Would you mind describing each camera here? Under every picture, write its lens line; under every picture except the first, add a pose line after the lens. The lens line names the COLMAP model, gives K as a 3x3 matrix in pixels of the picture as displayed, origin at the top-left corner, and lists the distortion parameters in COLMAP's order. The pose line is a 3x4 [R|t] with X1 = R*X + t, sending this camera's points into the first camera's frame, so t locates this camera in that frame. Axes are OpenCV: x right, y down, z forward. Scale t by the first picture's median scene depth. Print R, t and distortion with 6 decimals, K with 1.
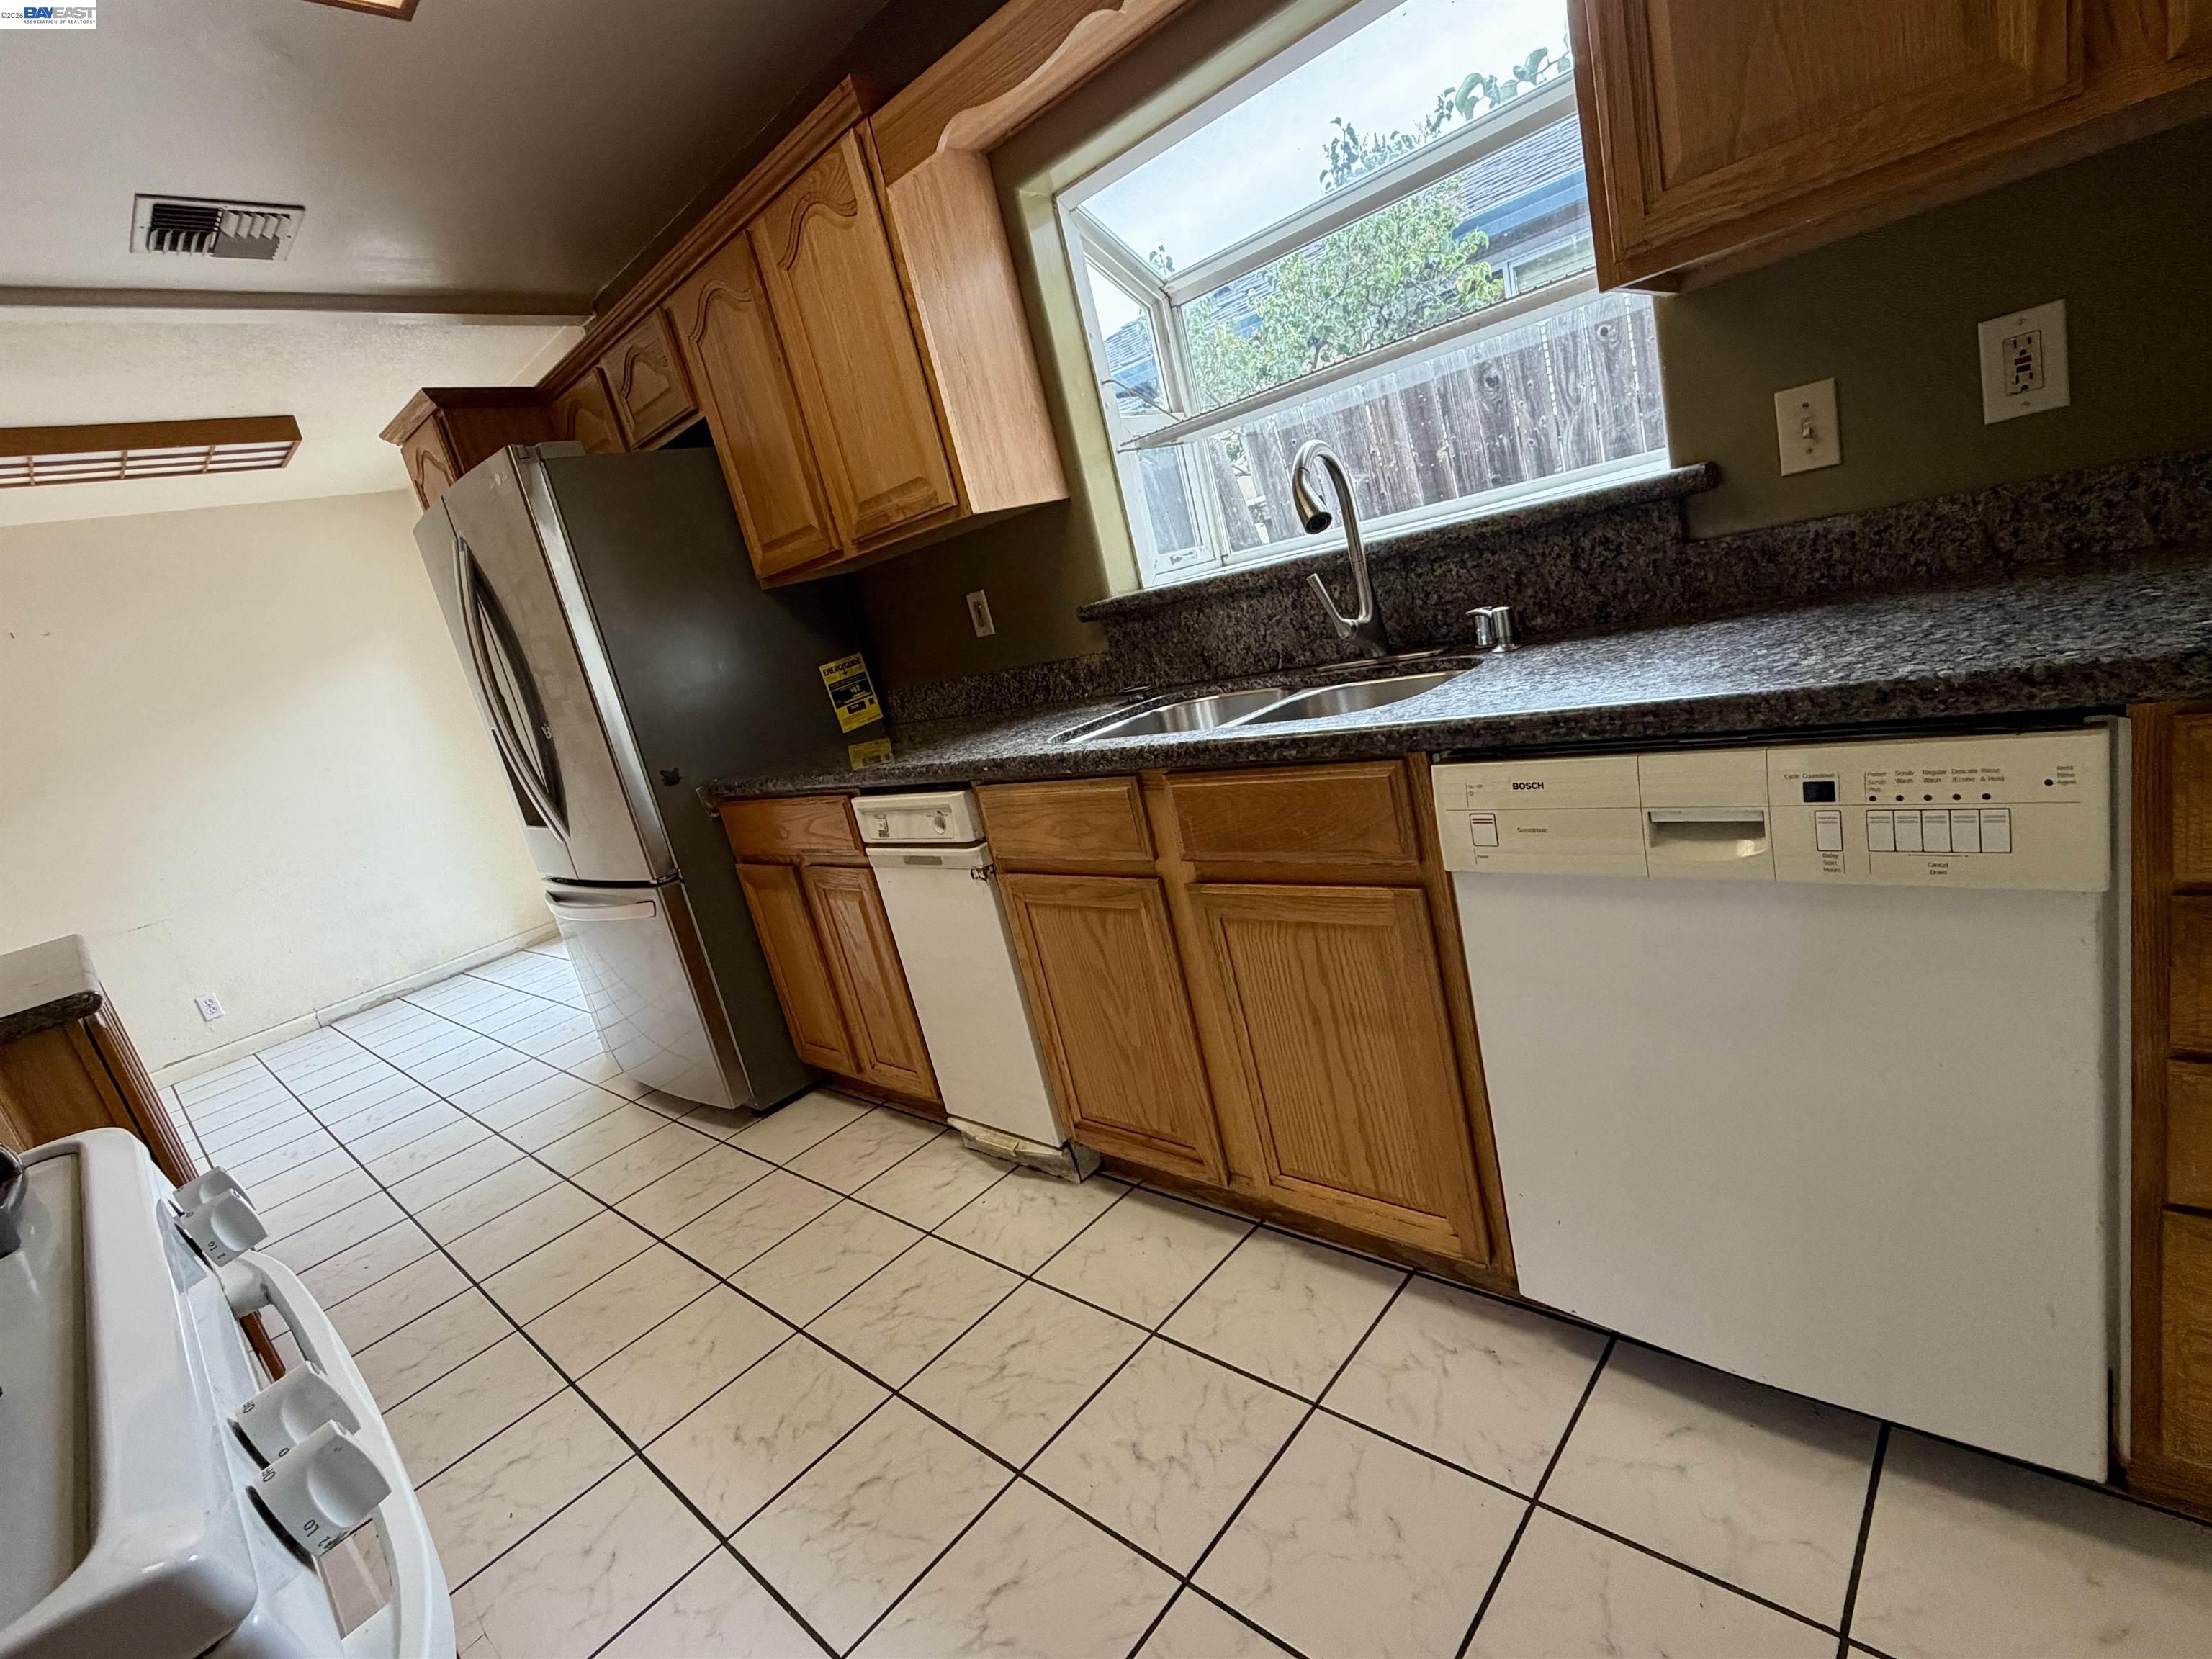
lens RADIAL K [[1017.8, 0, 1096.3], [0, 1017.8, 832.1], [0, 0, 1]] dist [-0.000640, -0.000263]
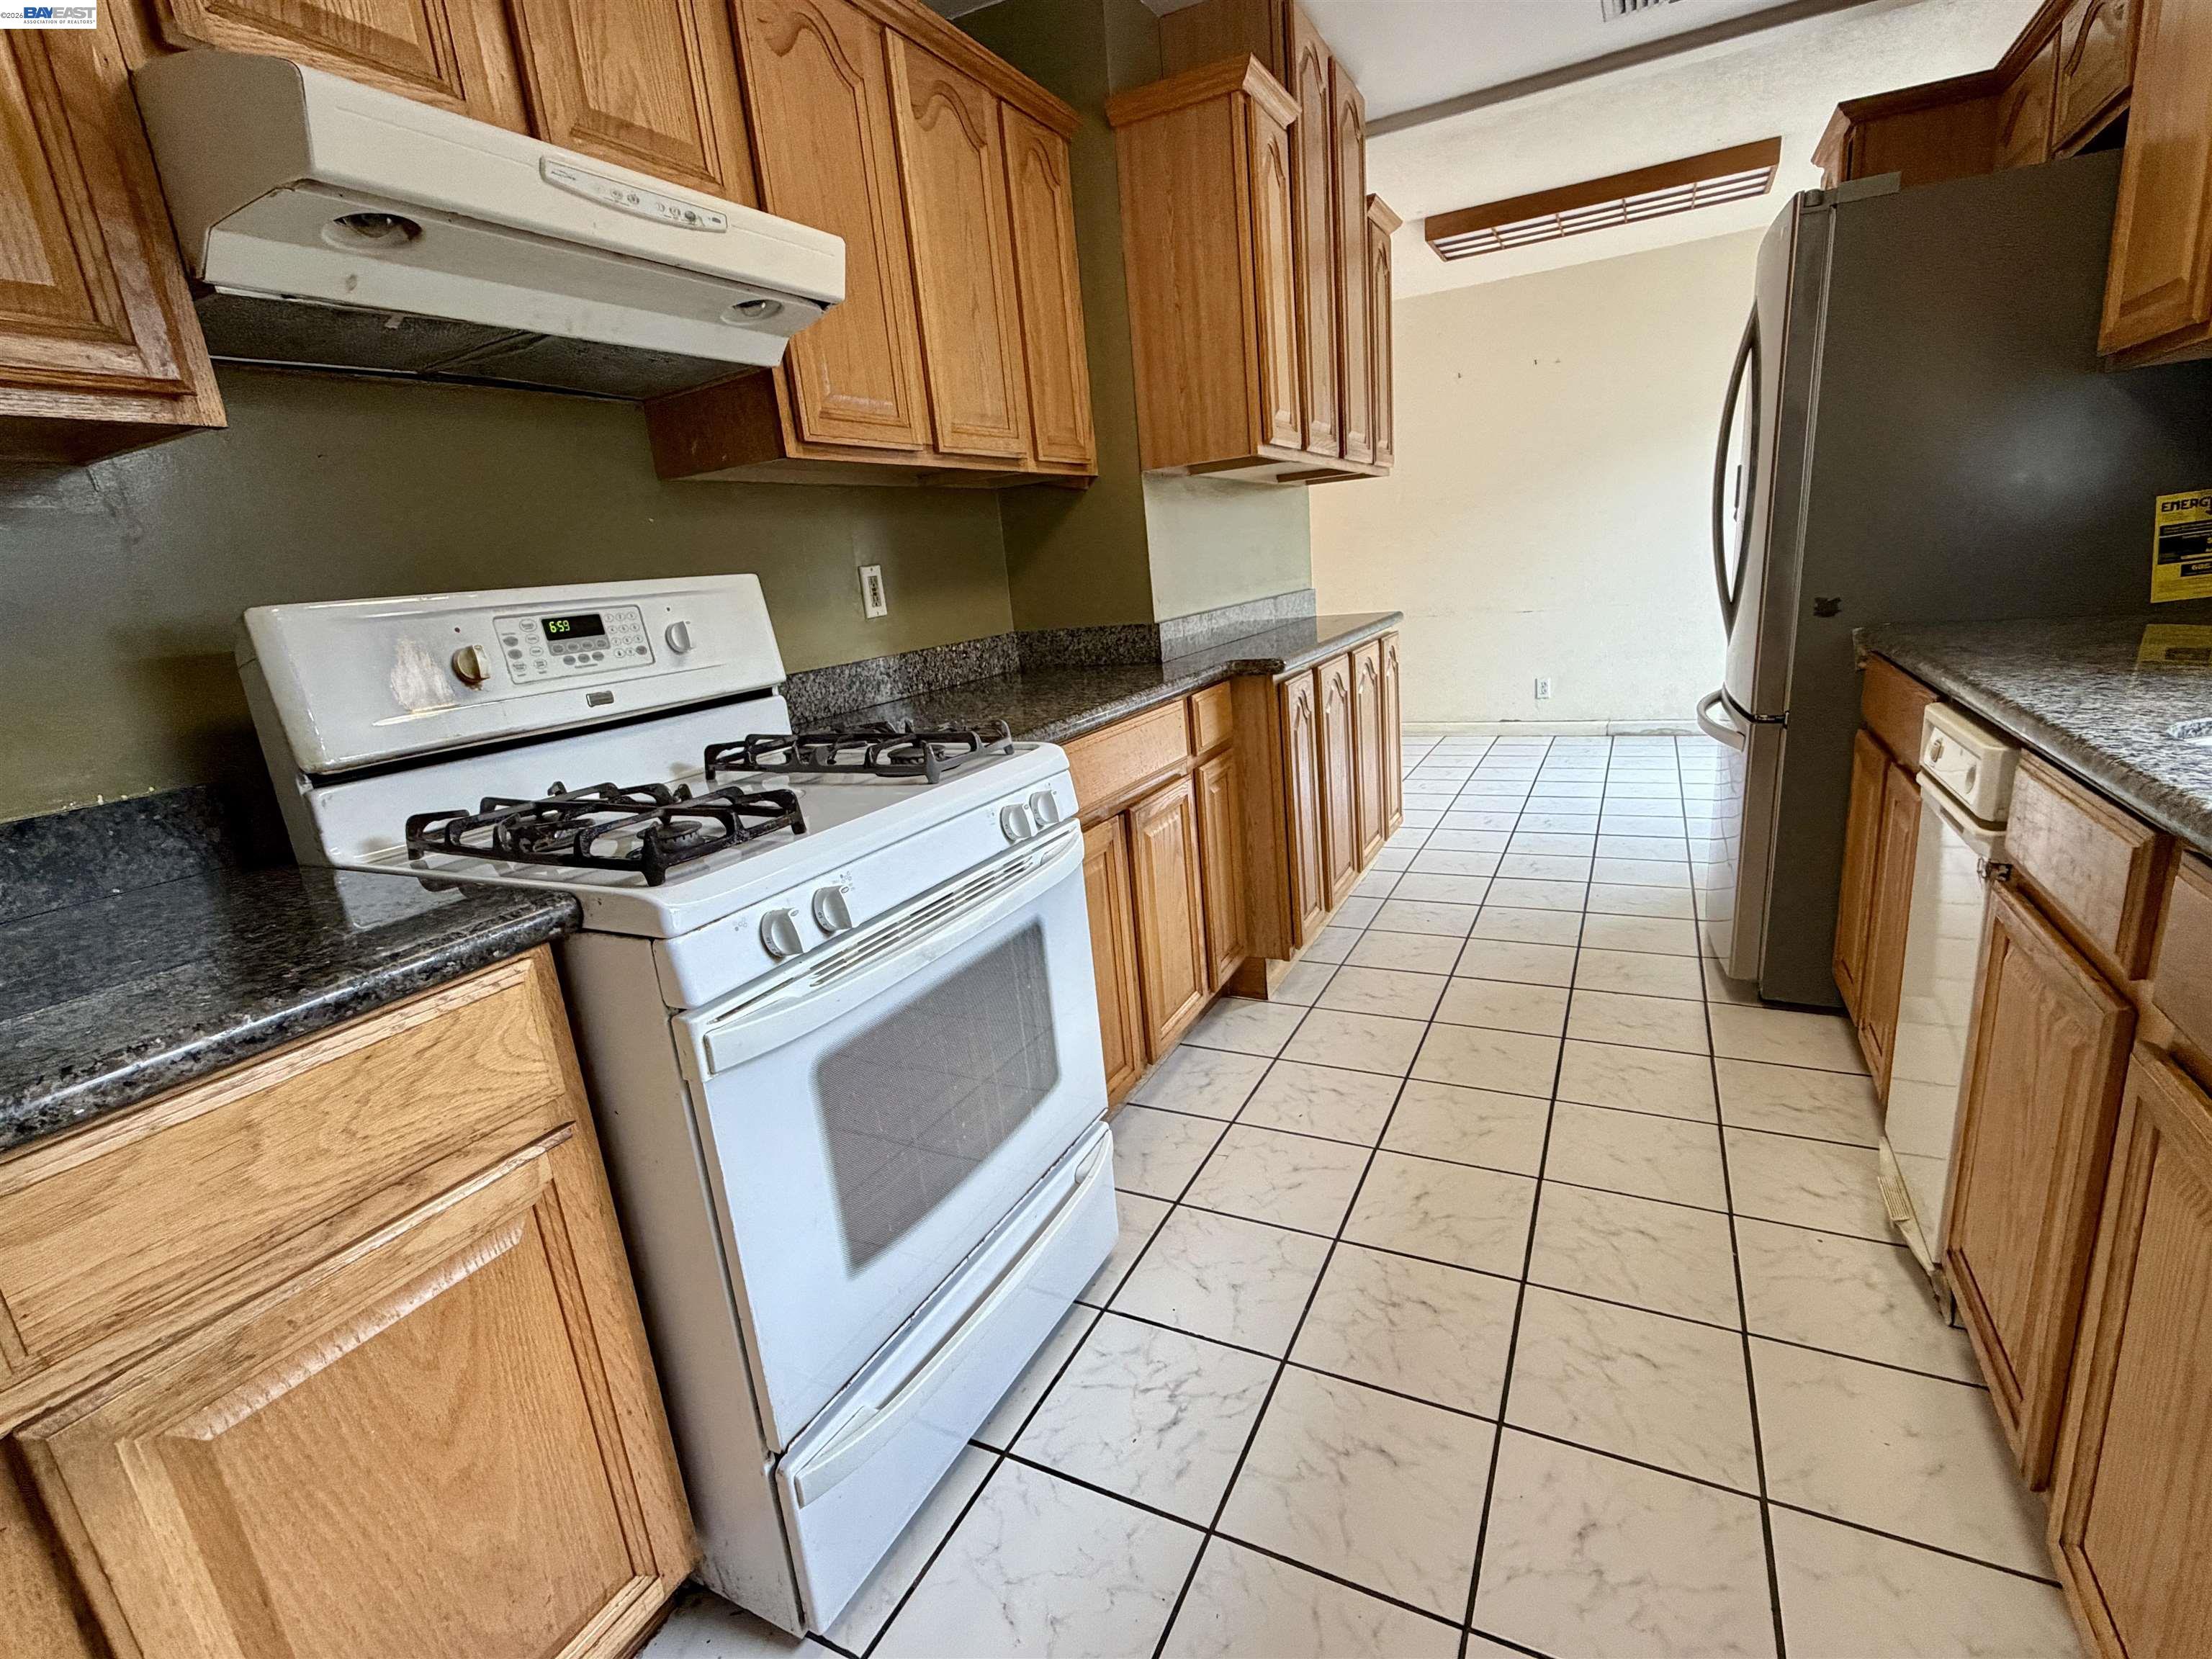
lens RADIAL K [[1017.8, 0, 1105.8], [0, 1017.8, 830.8], [0, 0, 1]] dist [-0.000640, -0.000263]
pose [[0.288195, 0.436205, -0.852449, 0.235508], [-0.202029, 0.897879, 0.391150, -0.106333], [0.936017, 0.059492, 0.346890, 0.166467]]
